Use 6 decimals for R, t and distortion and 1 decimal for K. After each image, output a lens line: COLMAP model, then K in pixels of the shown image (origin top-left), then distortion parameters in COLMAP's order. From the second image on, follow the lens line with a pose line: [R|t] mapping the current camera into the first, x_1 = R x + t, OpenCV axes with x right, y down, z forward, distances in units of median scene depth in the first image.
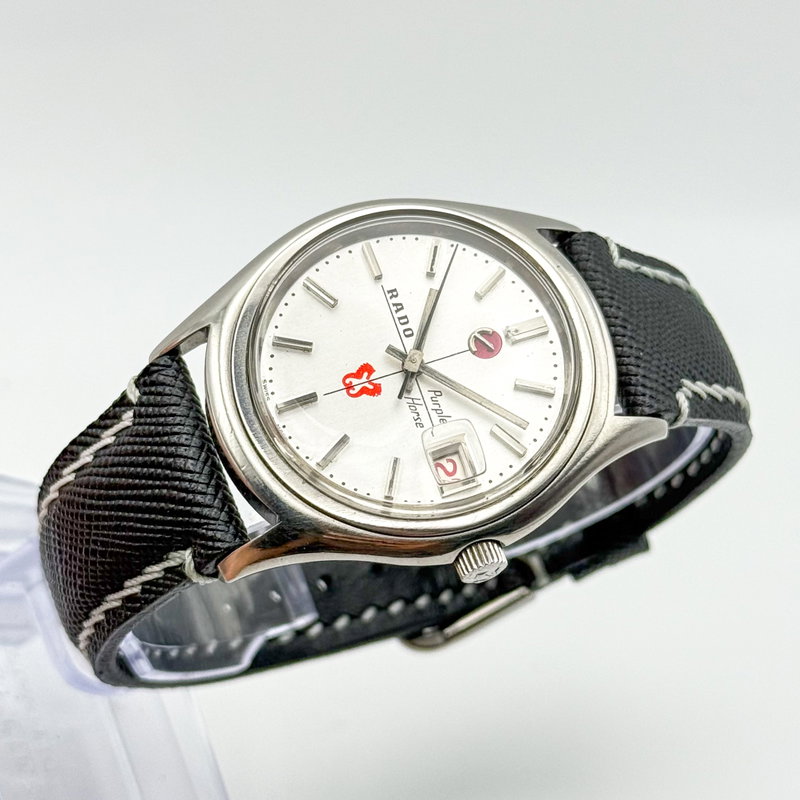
lens RADIAL K [[2239.4, 0, 400.0], [0, 2239.4, 400.0], [0, 0, 1]] dist [0.008632, 1.004316]
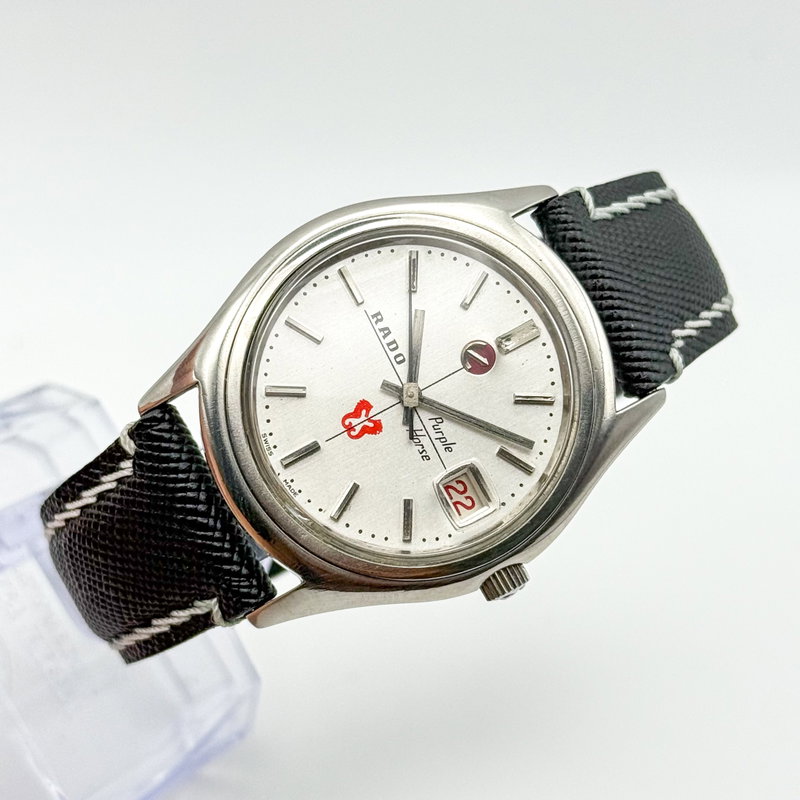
lens RADIAL K [[2239.4, 0, 400.0], [0, 2239.4, 400.0], [0, 0, 1]] dist [0.008632, 1.004316]
pose [[0.988892, -0.146190, 0.026867, -0.025020], [0.129450, 0.935879, 0.327677, -0.333265], [-0.073047, -0.320559, 0.944408, 0.068403]]
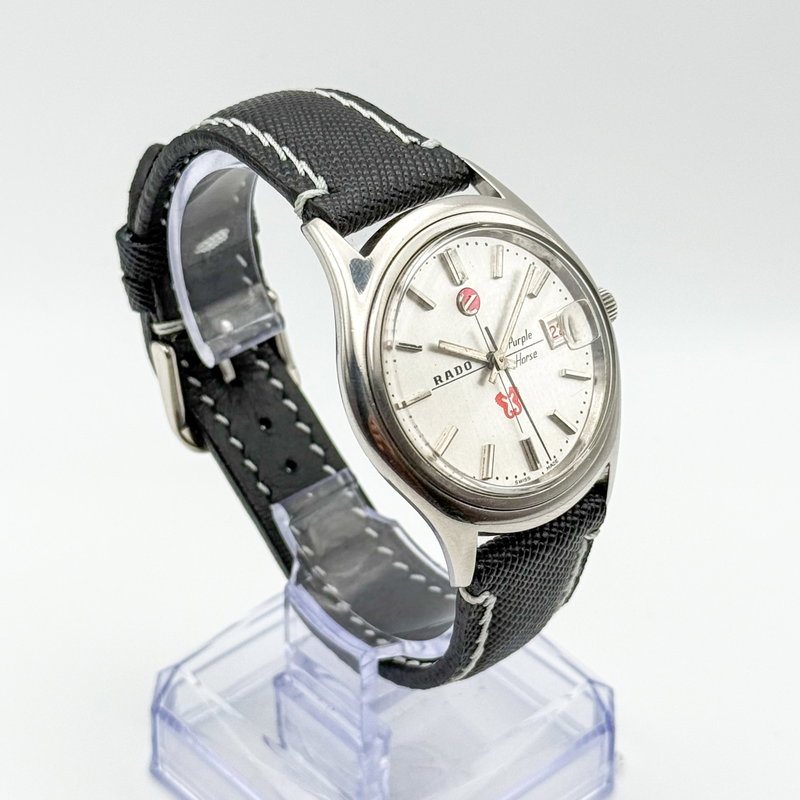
lens RADIAL K [[2239.4, 0, 400.0], [0, 2239.4, 400.0], [0, 0, 1]] dist [0.008632, 1.004316]
pose [[-0.063556, -0.997386, 0.034391, -0.053000], [0.579332, -0.008812, 0.815044, -1.021372], [-0.812610, 0.071725, 0.578378, 0.338795]]
